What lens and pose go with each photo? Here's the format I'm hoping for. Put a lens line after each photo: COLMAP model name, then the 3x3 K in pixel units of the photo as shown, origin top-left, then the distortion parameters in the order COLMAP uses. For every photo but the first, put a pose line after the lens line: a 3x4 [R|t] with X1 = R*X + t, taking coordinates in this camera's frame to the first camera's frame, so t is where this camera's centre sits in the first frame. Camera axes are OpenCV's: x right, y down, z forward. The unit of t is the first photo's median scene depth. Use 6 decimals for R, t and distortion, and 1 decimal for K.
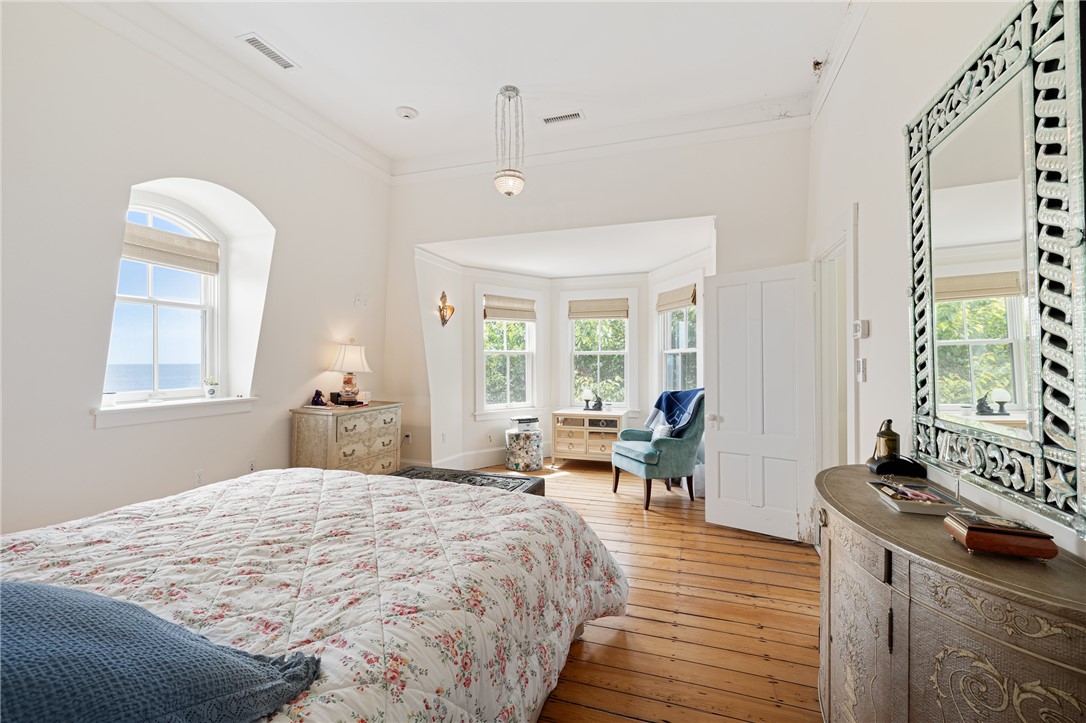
lens RADIAL K [[466.4, 0, 539.7], [0, 466.4, 363.1], [0, 0, 1]] dist [0.001492, 0.000086]
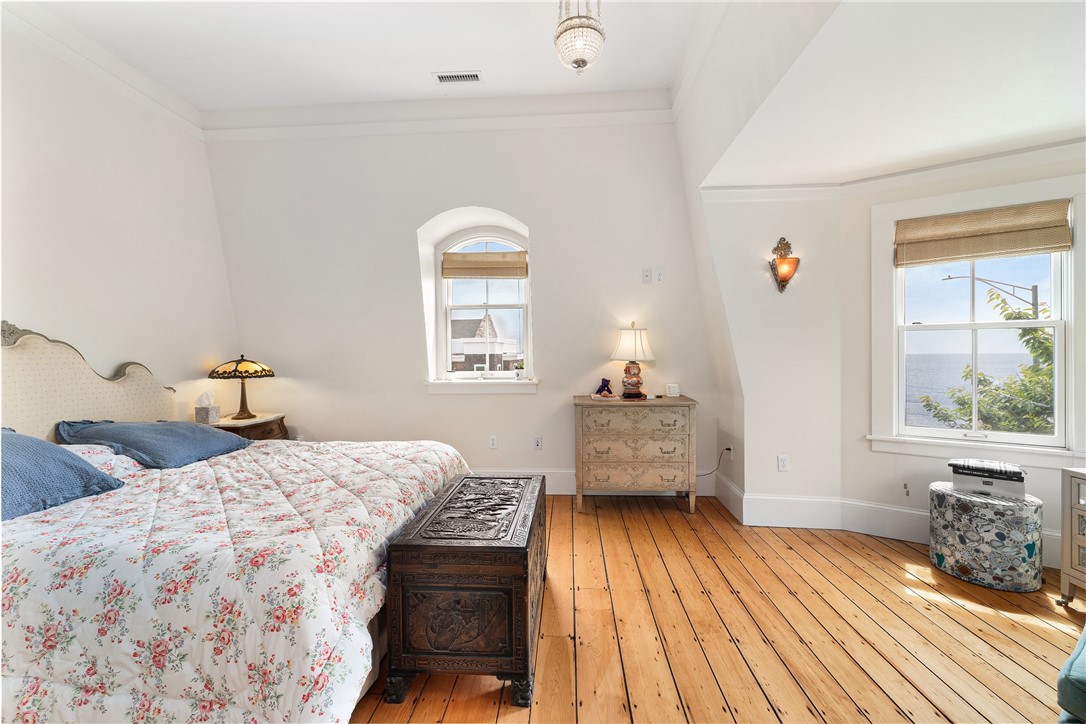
lens RADIAL K [[466.4, 0, 542.6], [0, 466.4, 356.2], [0, 0, 1]] dist [0.001492, 0.000086]
pose [[0.255246, 0.002964, -0.966872, 0.314067], [0.005238, 0.999976, 0.004449, 0.005343], [0.966862, -0.006200, 0.255225, 0.480253]]
